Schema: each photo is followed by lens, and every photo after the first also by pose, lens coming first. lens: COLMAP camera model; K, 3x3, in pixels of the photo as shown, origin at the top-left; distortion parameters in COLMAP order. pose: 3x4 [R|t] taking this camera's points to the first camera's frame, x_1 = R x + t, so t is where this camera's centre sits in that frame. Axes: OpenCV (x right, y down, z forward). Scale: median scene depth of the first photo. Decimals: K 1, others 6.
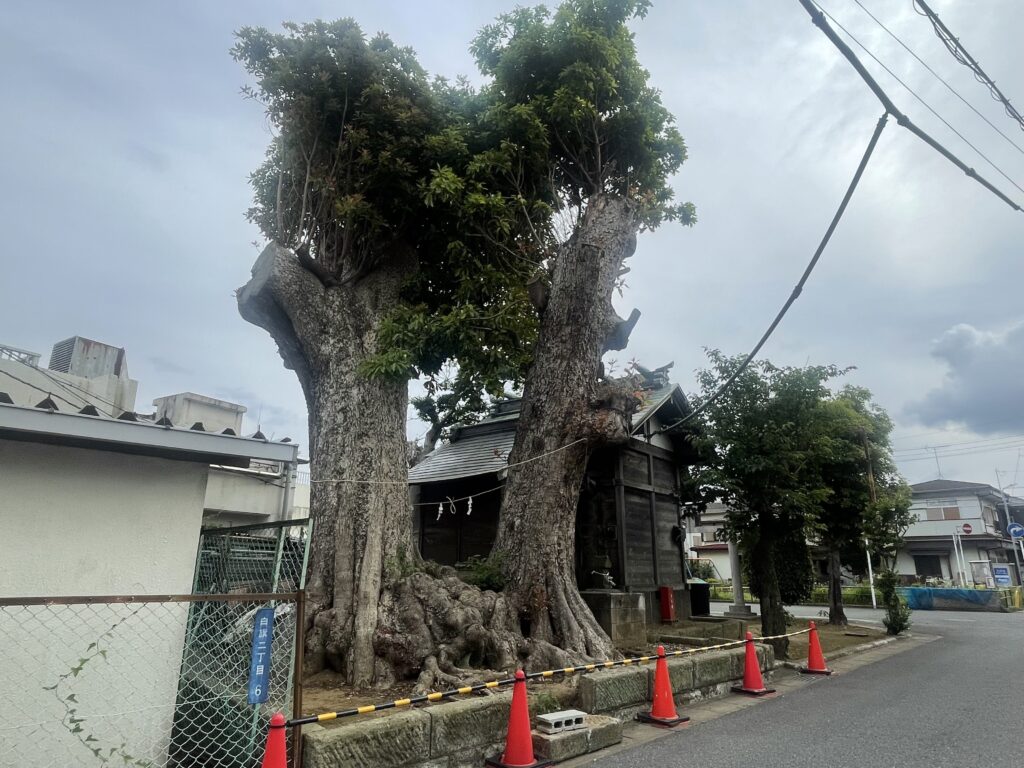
lens RADIAL K [[615.4, 0, 512.0], [0, 615.4, 384.0], [0, 0, 1]] dist [0.007786, -0.000216]
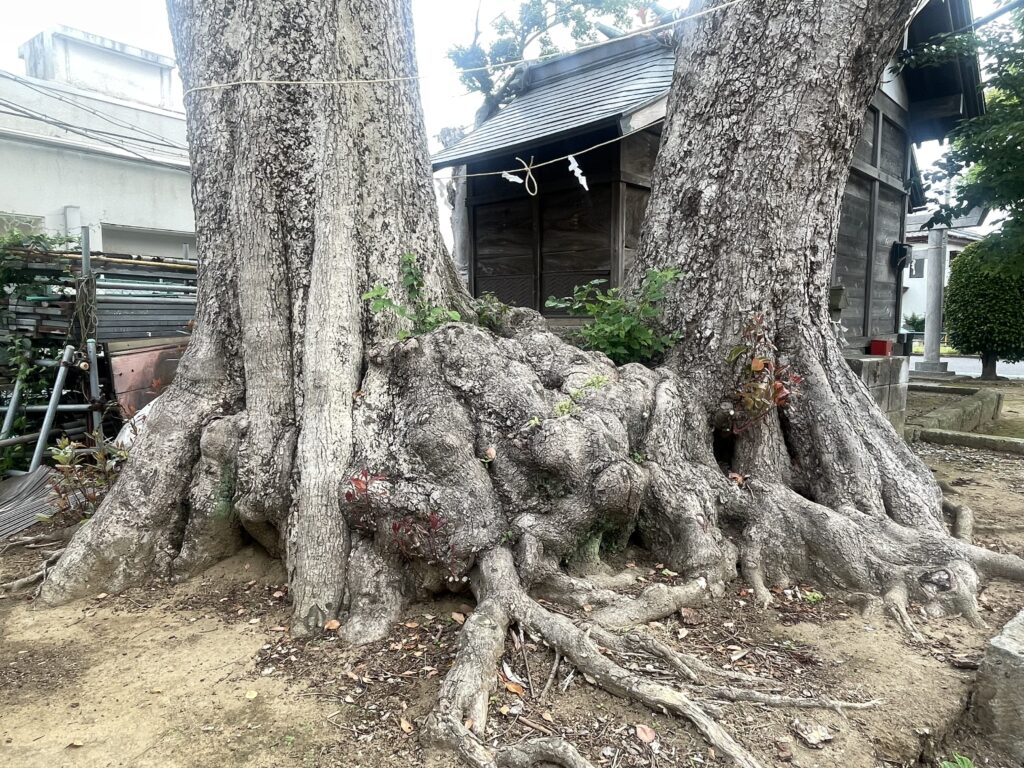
lens RADIAL K [[669.1, 0, 512.0], [0, 669.1, 384.0], [0, 0, 1]] dist [0.000157, -0.003087]
pose [[0.994995, 0.000548, -0.099926, -0.075566], [0.037709, 0.923994, 0.380542, 0.186280], [0.092540, -0.382406, 0.919349, 0.611933]]
